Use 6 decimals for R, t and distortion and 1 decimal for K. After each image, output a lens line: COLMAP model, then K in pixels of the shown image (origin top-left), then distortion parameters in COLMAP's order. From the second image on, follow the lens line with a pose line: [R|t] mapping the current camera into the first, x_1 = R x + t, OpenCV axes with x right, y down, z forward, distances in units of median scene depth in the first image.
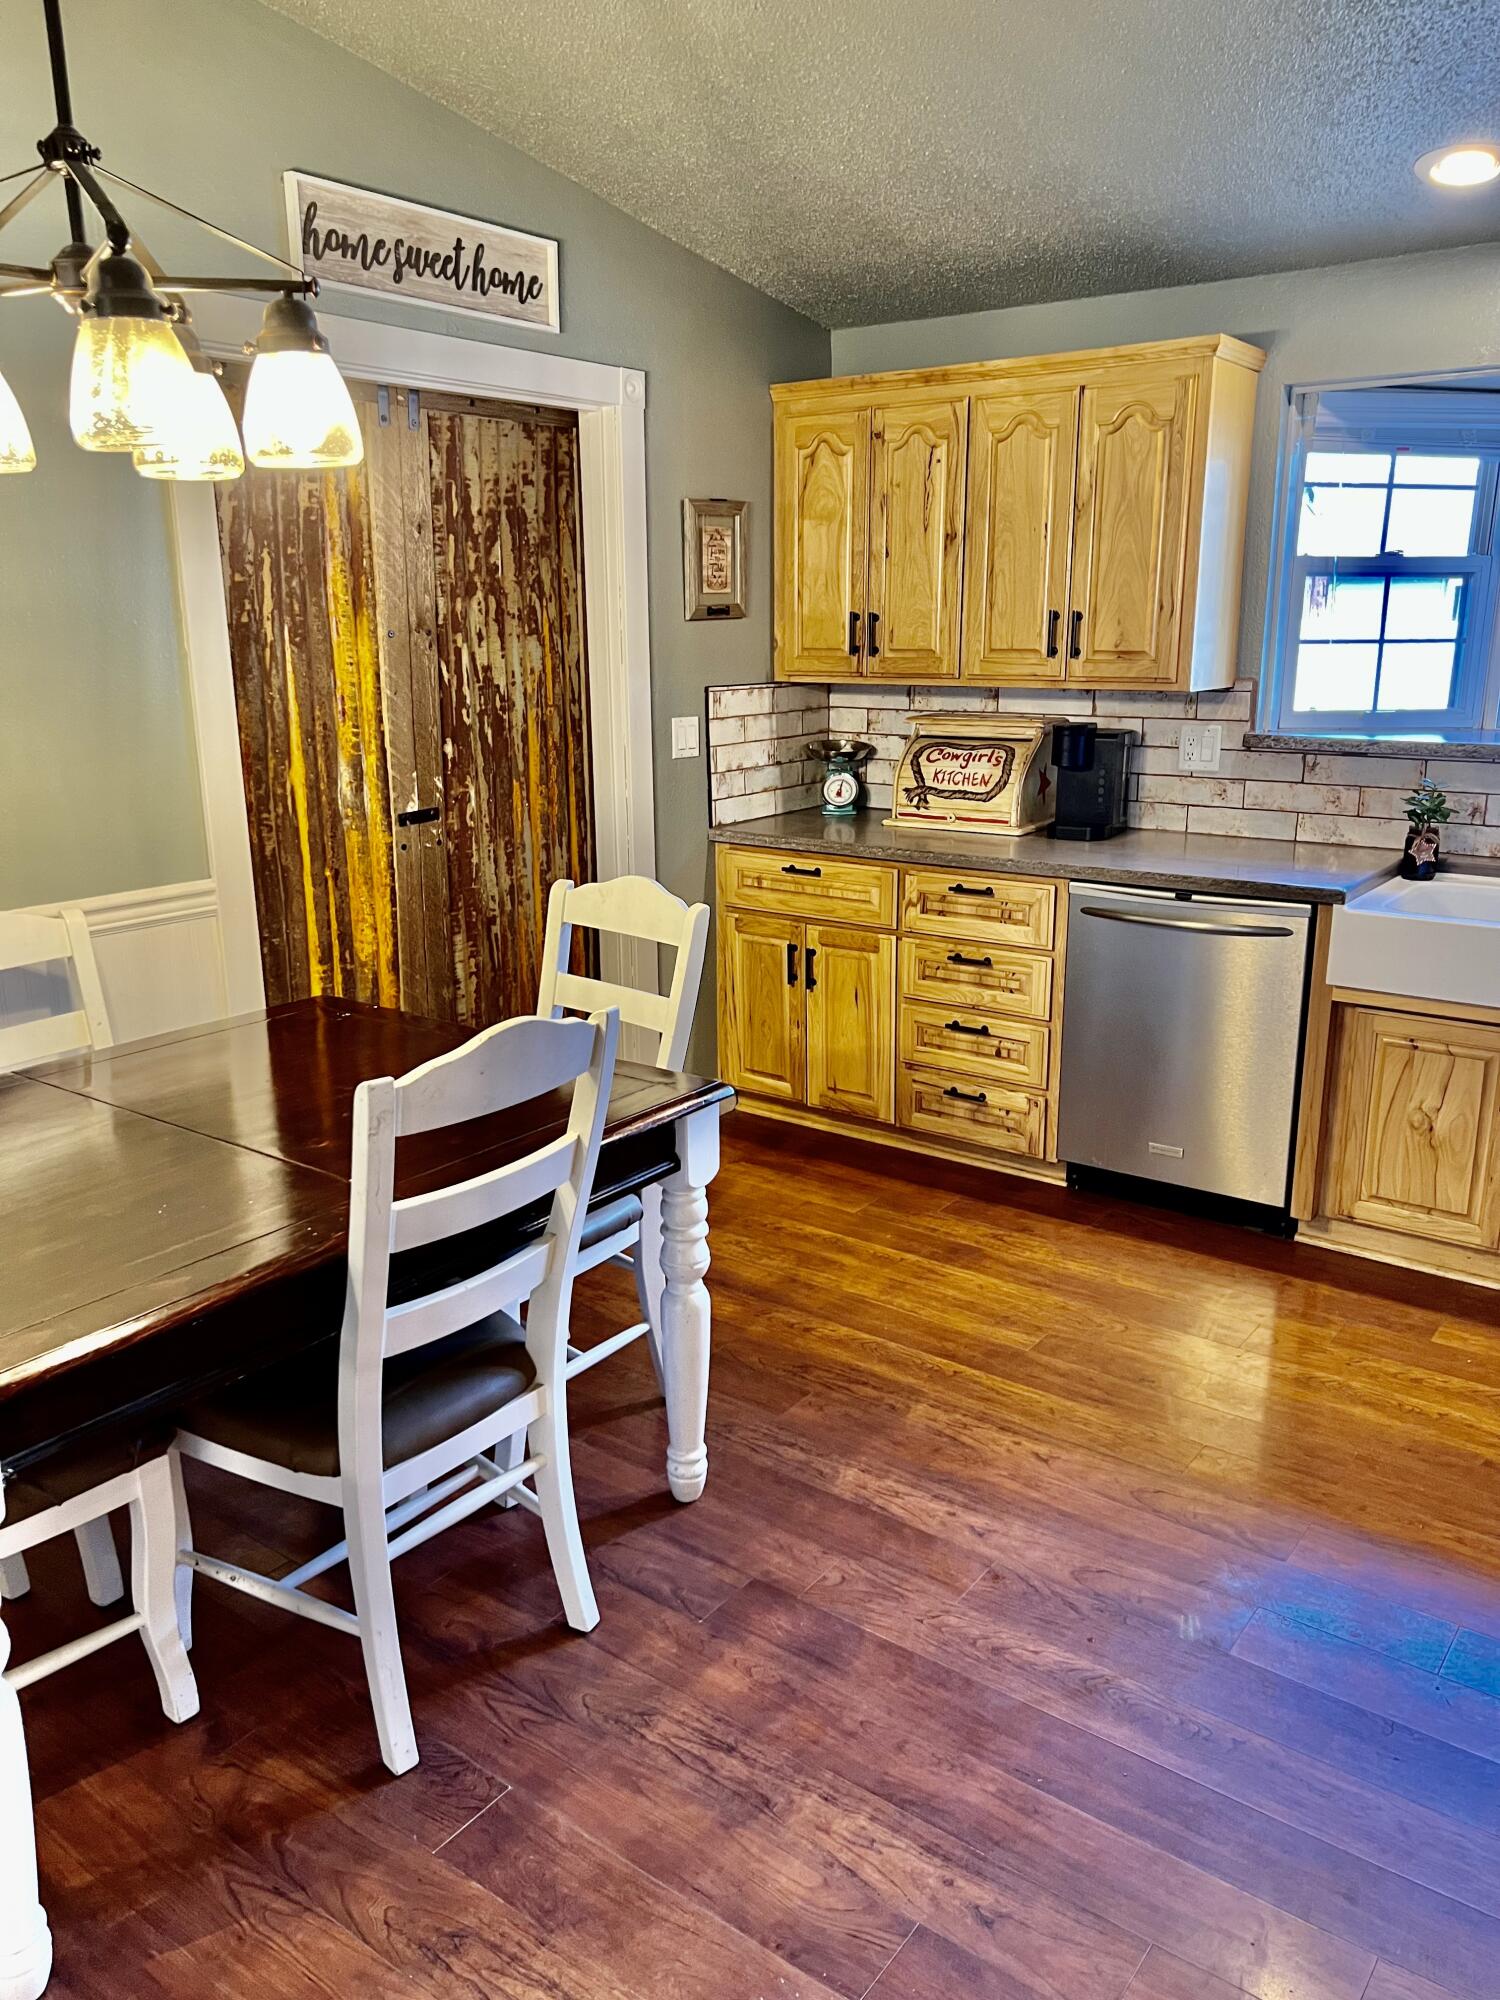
lens RADIAL K [[1508.7, 0, 750.5], [0, 1508.7, 1002.9], [0, 0, 1]] dist [0.000166, -0.000029]
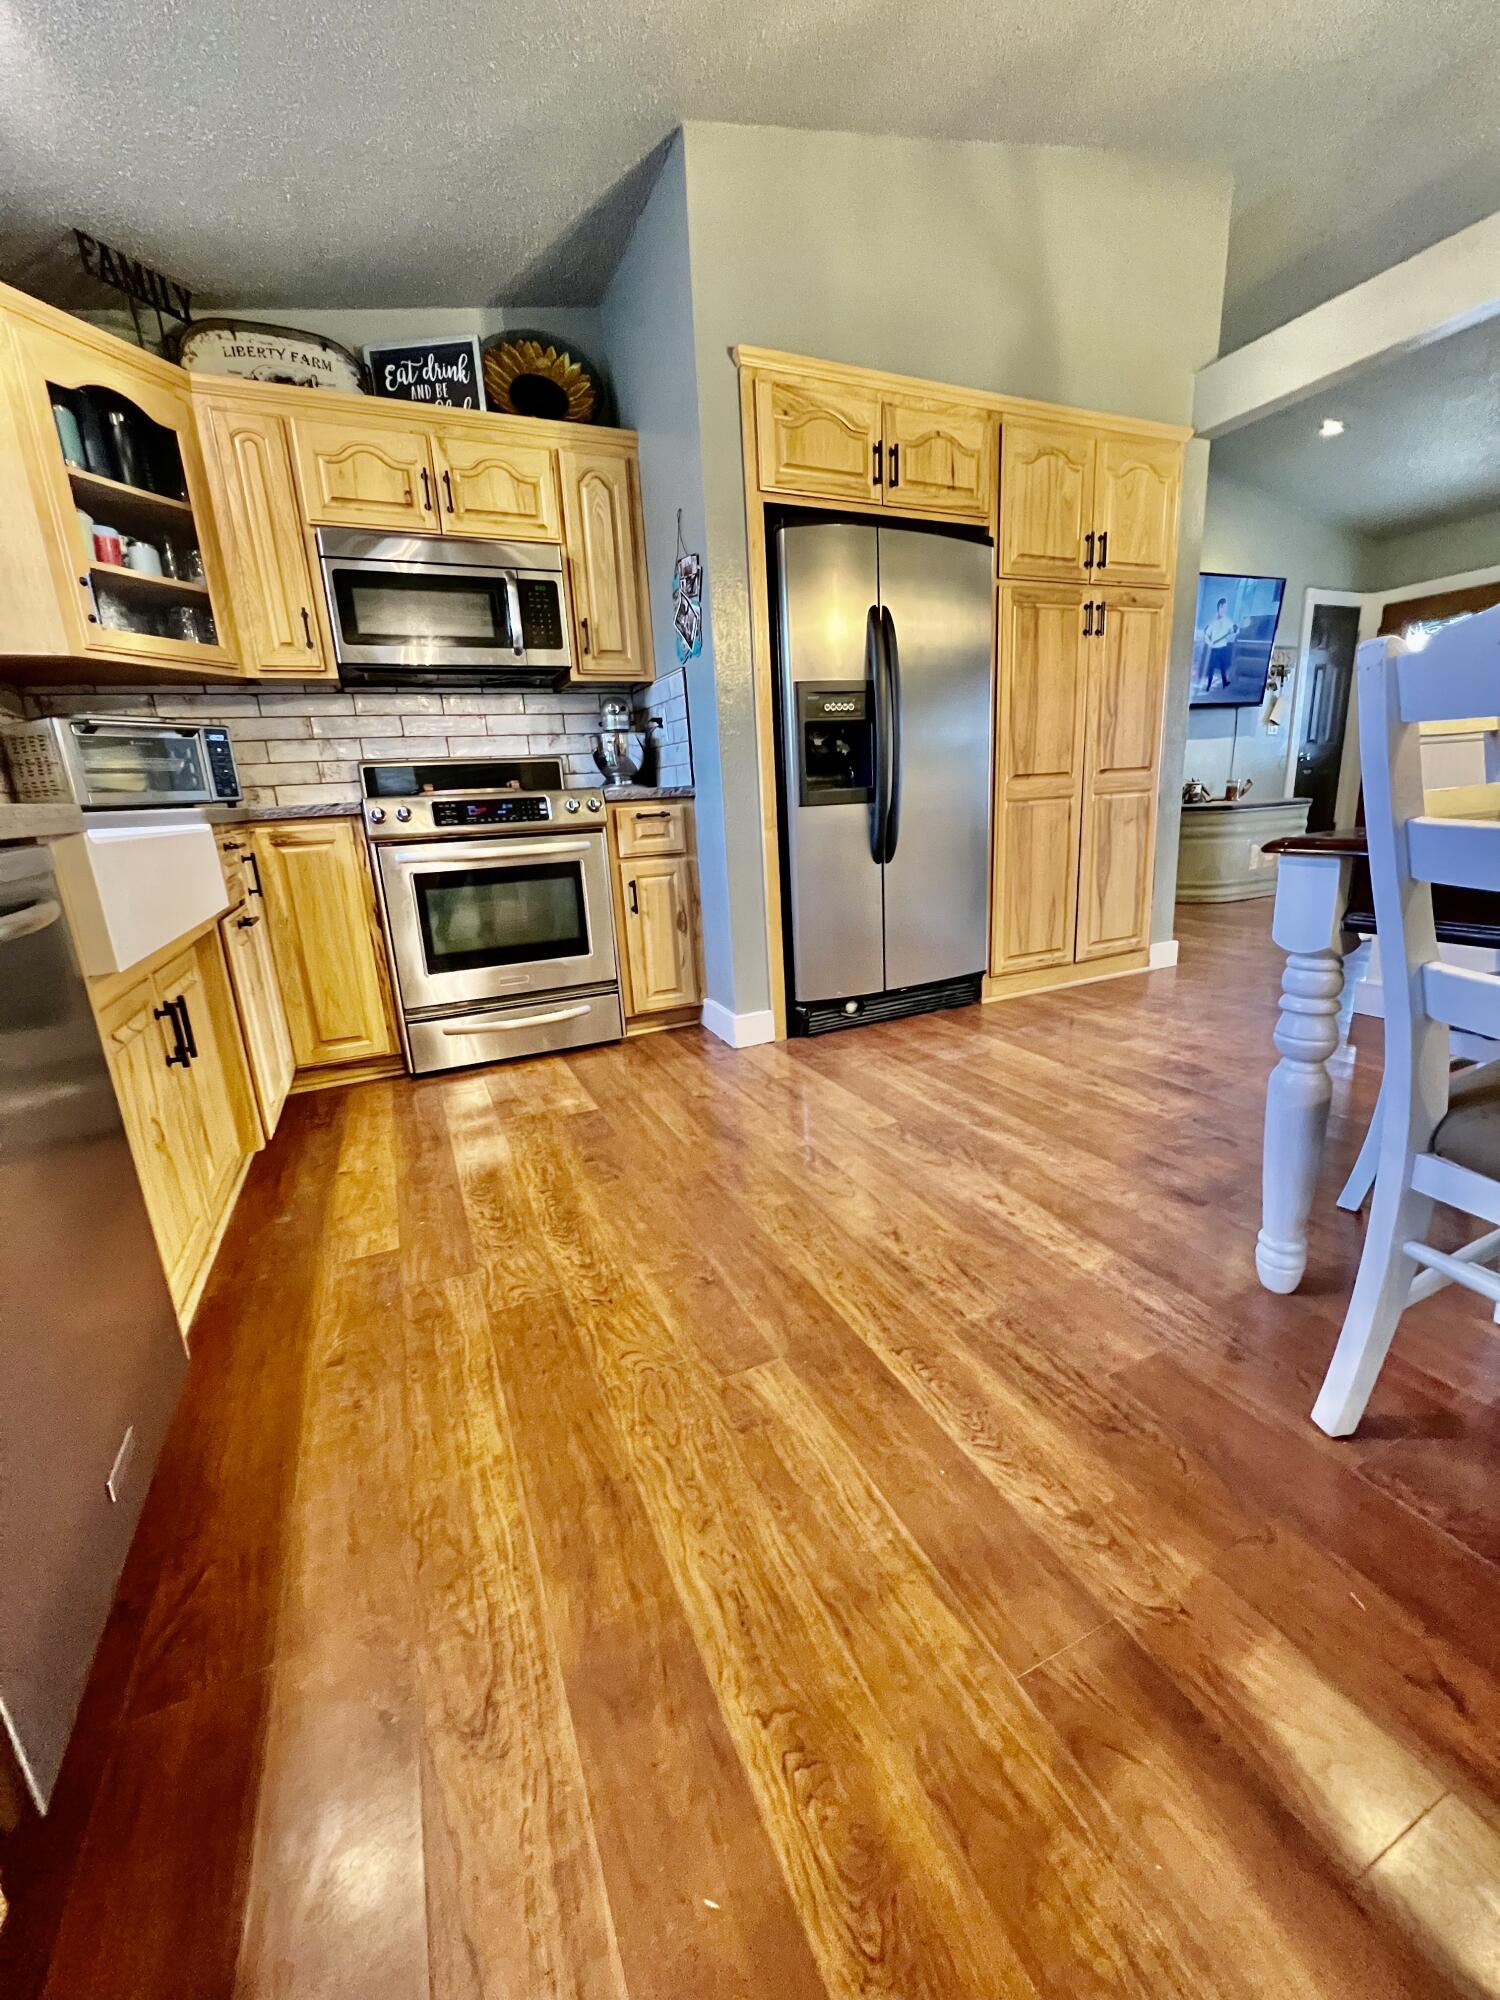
lens RADIAL K [[799.6, 0, 754.1], [0, 799.6, 998.7], [0, 0, 1]] dist [-0.001108, -0.000052]
pose [[-0.877287, -0.069512, 0.474905, 0.018530], [0.174352, 0.875711, 0.450257, -0.108711], [-0.447178, 0.477805, -0.756131, 1.229915]]
